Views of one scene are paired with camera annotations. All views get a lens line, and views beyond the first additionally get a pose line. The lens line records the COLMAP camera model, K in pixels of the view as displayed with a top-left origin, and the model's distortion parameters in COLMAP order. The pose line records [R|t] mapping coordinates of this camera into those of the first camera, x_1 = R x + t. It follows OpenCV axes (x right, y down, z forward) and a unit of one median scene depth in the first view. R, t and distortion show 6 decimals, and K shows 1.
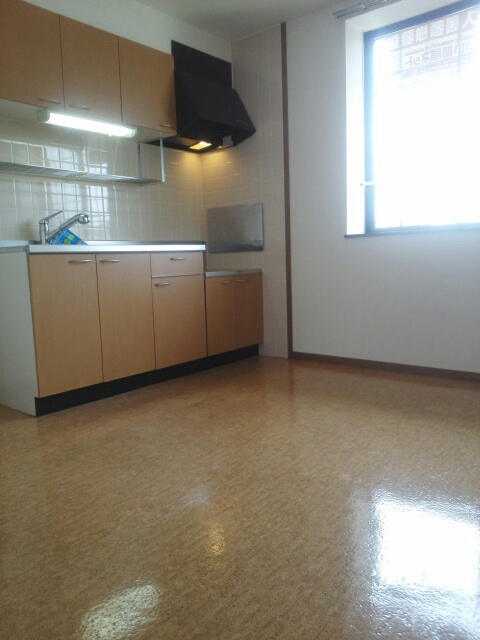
lens RADIAL K [[509.7, 0, 240.0], [0, 509.7, 320.0], [0, 0, 1]] dist [0.095057, -0.117533]
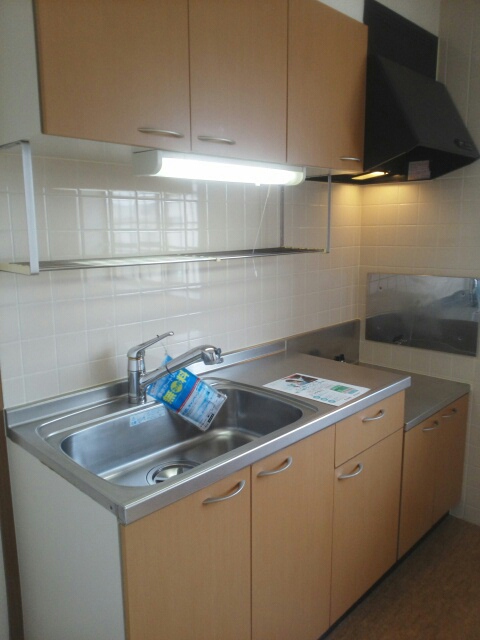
lens RADIAL K [[509.7, 0, 240.0], [0, 509.7, 320.0], [0, 0, 1]] dist [0.095057, -0.117533]
pose [[0.996926, 0.035319, -0.069941, -0.213412], [-0.031458, 0.997960, 0.055553, -0.231412], [0.071761, -0.053182, 0.996003, 0.437291]]
